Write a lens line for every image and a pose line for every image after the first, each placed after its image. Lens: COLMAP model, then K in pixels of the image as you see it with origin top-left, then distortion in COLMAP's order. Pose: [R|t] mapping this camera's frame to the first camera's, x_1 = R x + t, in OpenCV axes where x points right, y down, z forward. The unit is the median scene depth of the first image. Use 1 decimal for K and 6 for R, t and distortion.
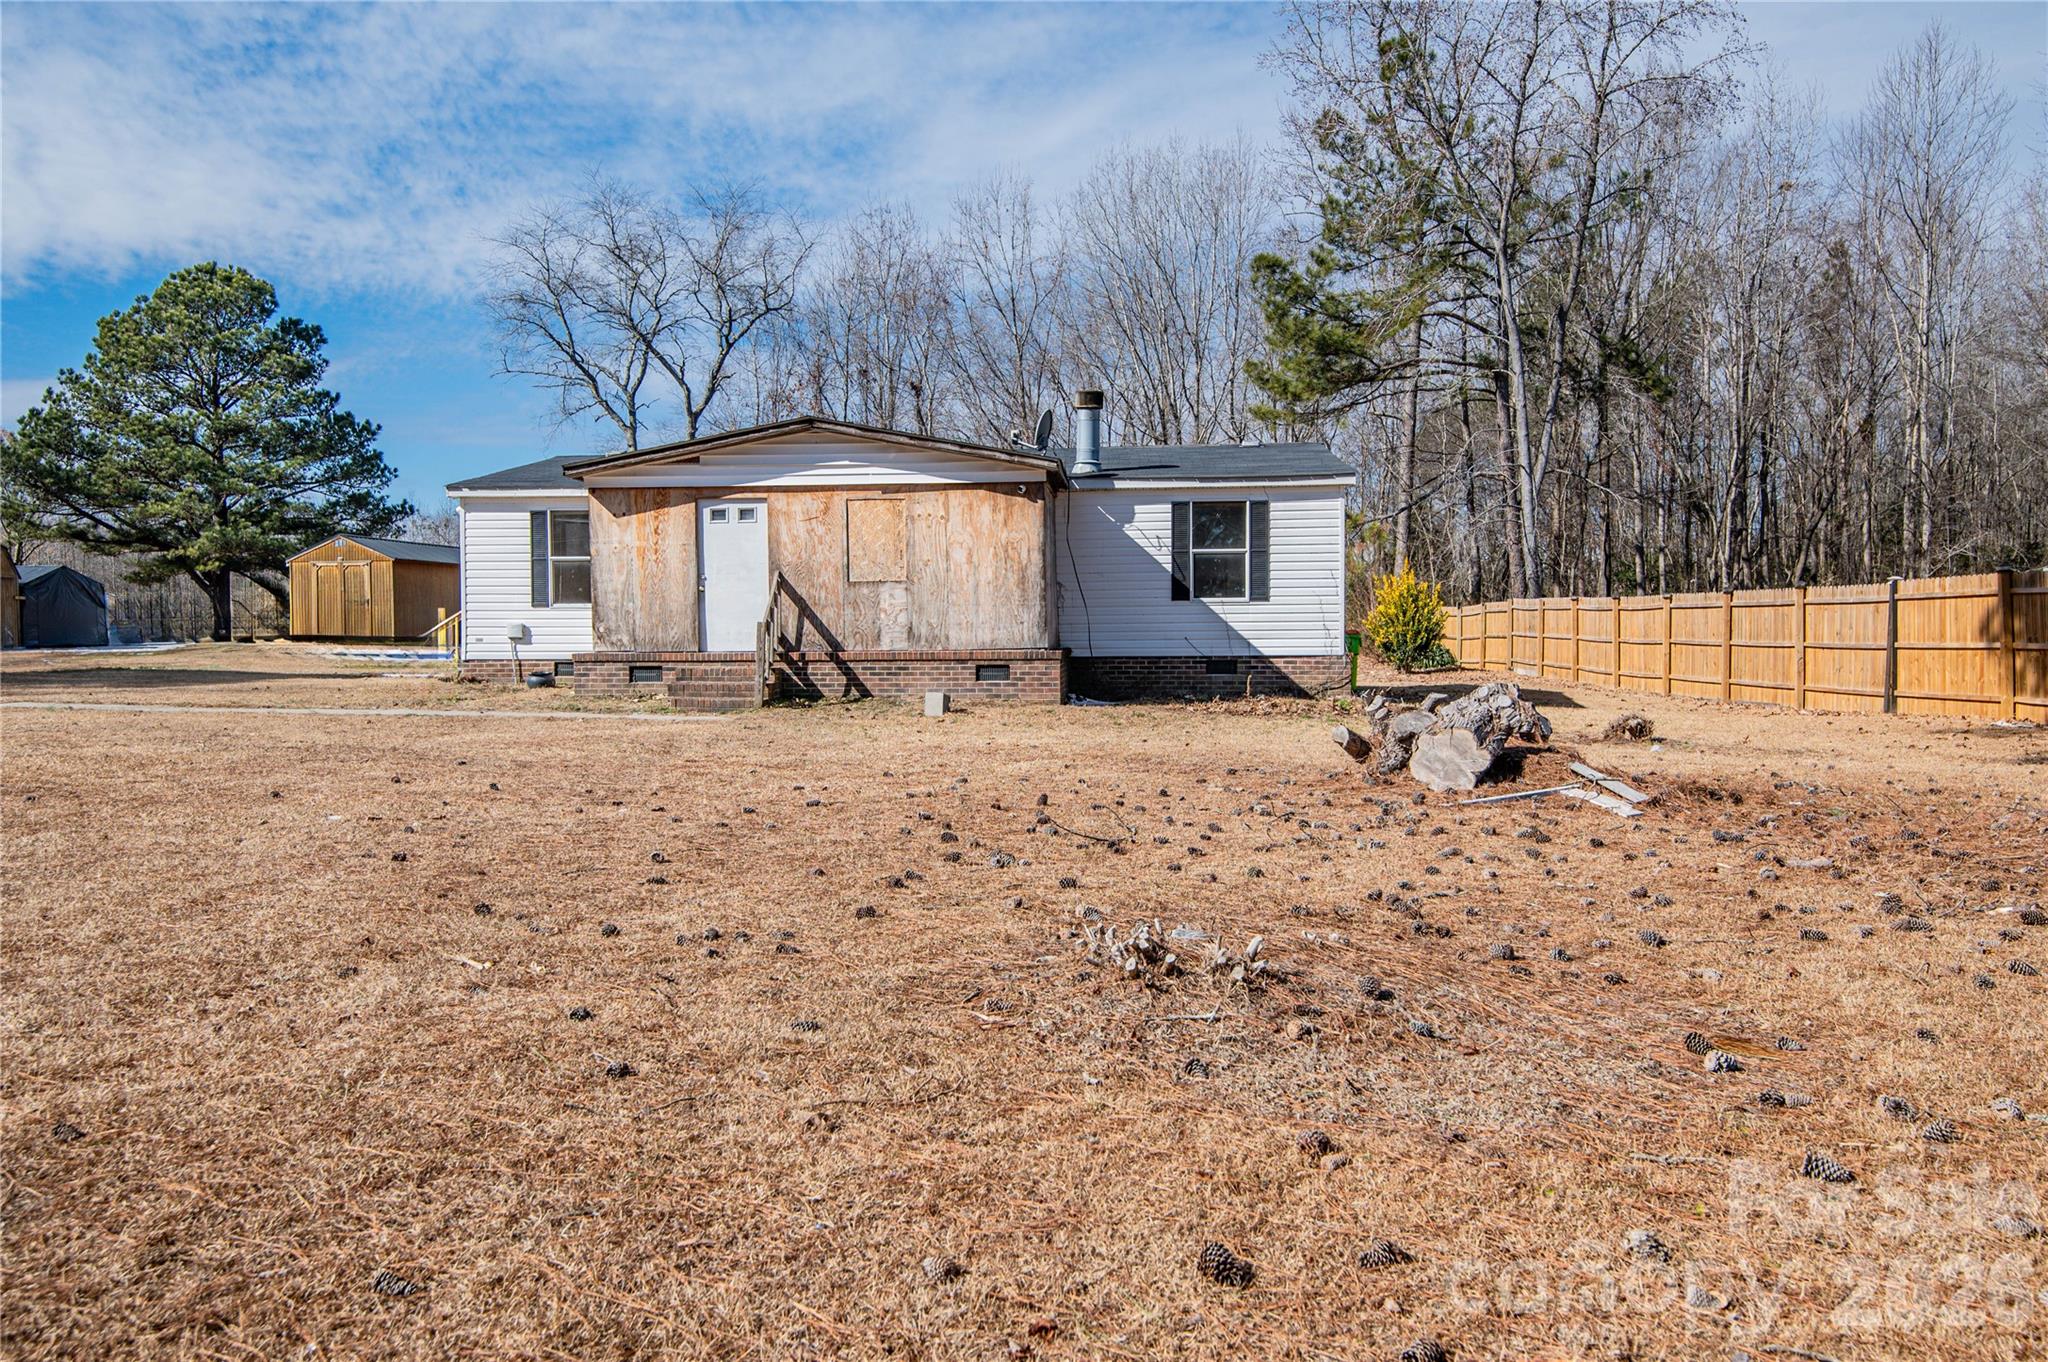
lens RADIAL K [[1576.3, 0, 1016.8], [0, 1576.3, 684.1], [0, 0, 1]] dist [0.010843, -0.005597]
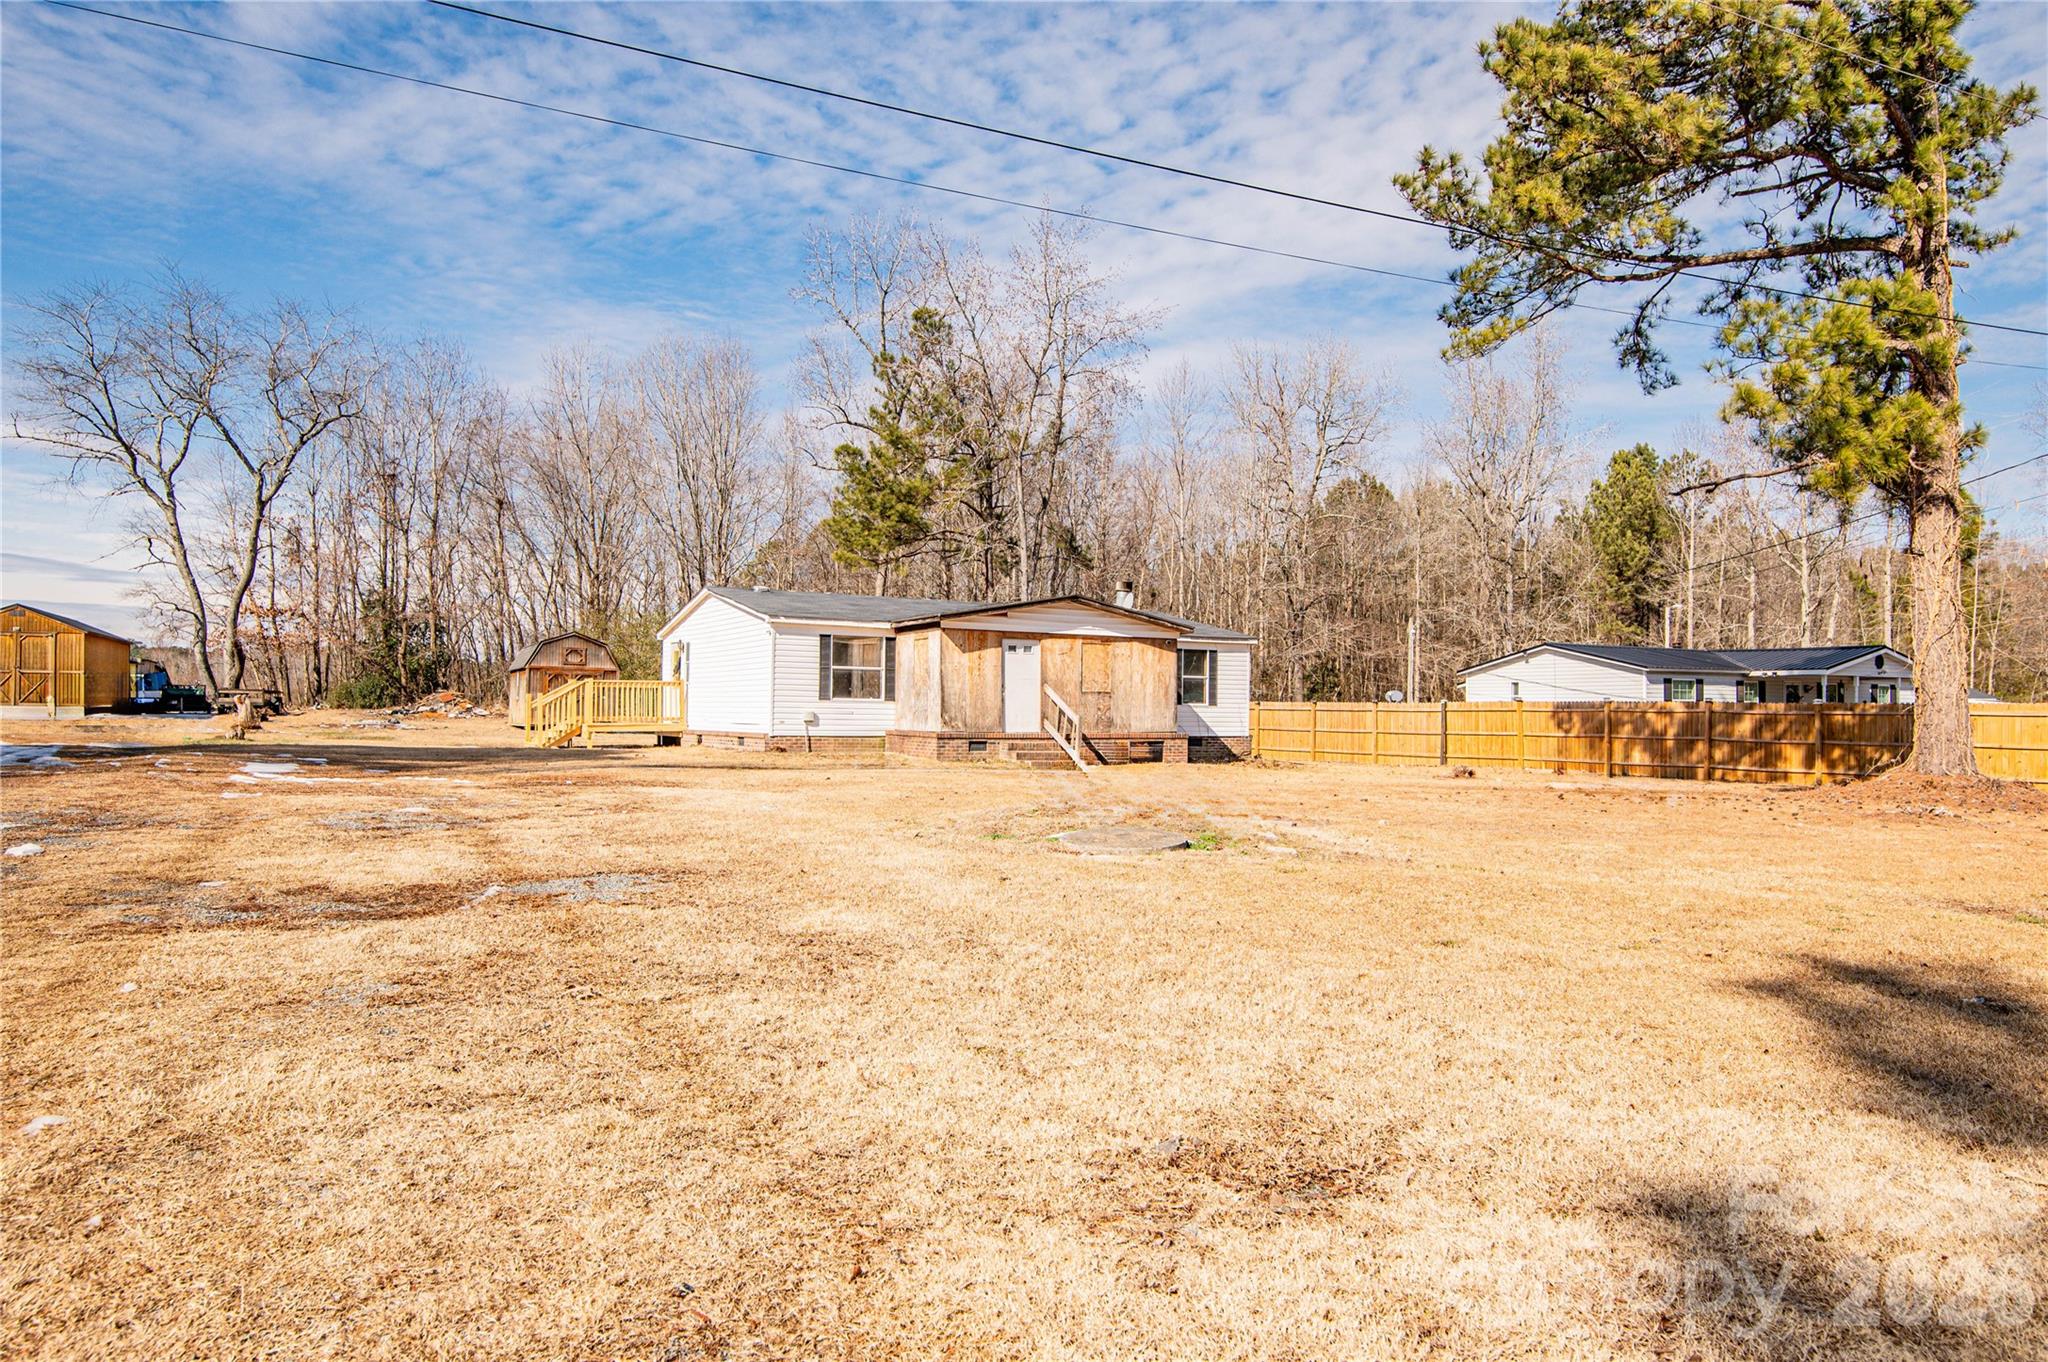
lens RADIAL K [[1340.7, 0, 1032.5], [0, 1340.7, 682.6], [0, 0, 1]] dist [0.002673, 0.000518]
pose [[0.819565, 0.027460, 0.572327, -0.885687], [0.002344, 0.998682, -0.051272, -0.001016], [-0.572981, 0.043362, 0.818421, -0.132946]]
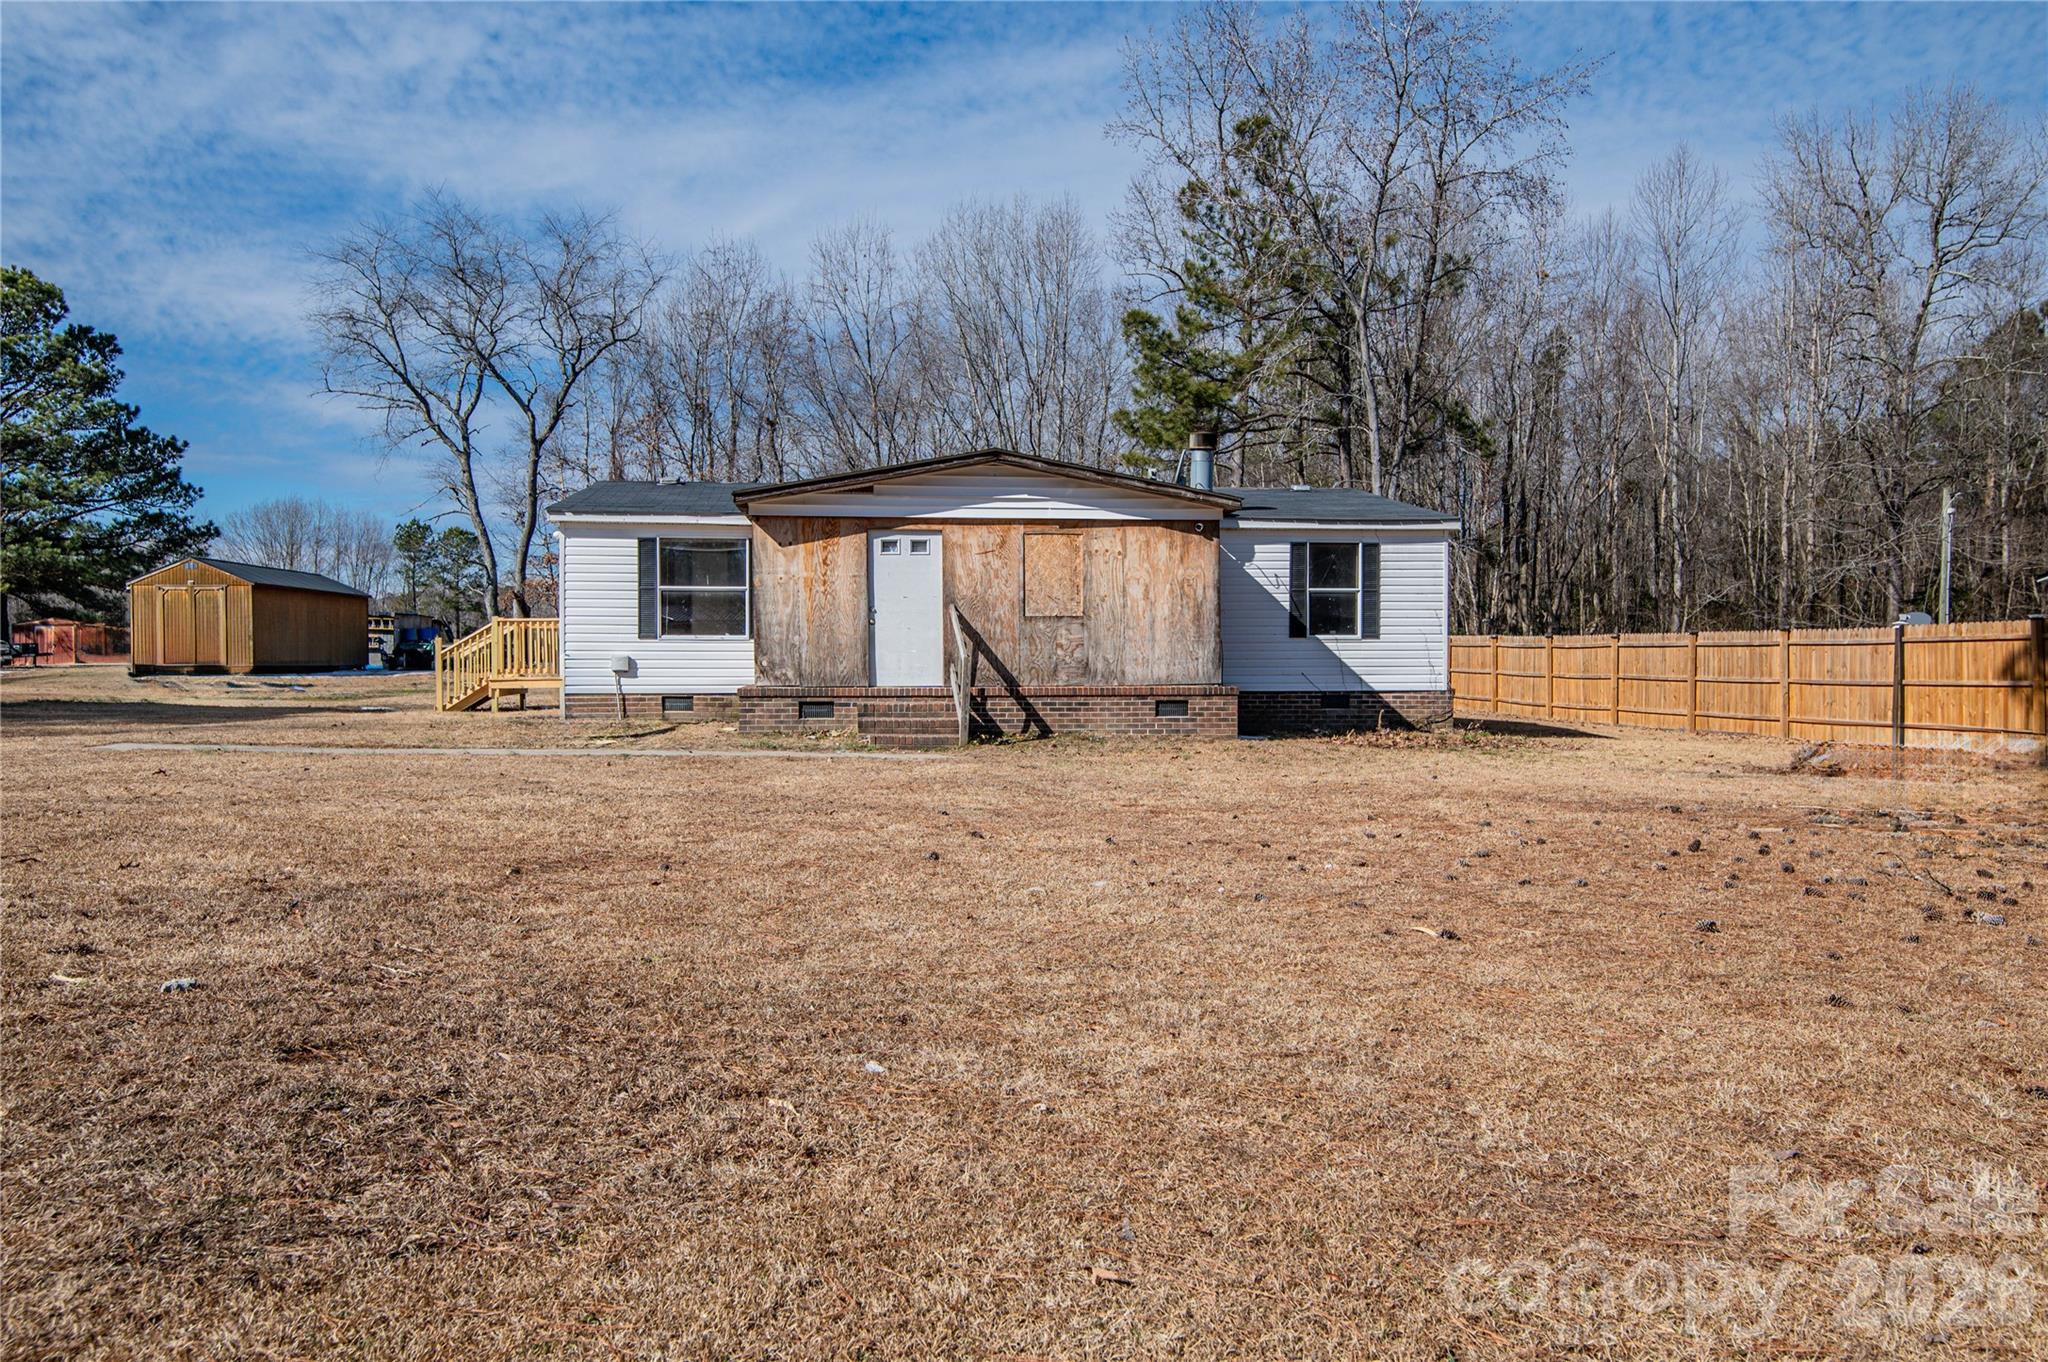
lens RADIAL K [[1484.0, 0, 1025.1], [0, 1484.0, 684.7], [0, 0, 1]] dist [0.014584, -0.013567]
pose [[0.980455, 0.001869, 0.196736, -0.263851], [0.001551, 0.999850, -0.017228, -0.005423], [-0.196739, 0.017196, 0.980305, 0.079224]]
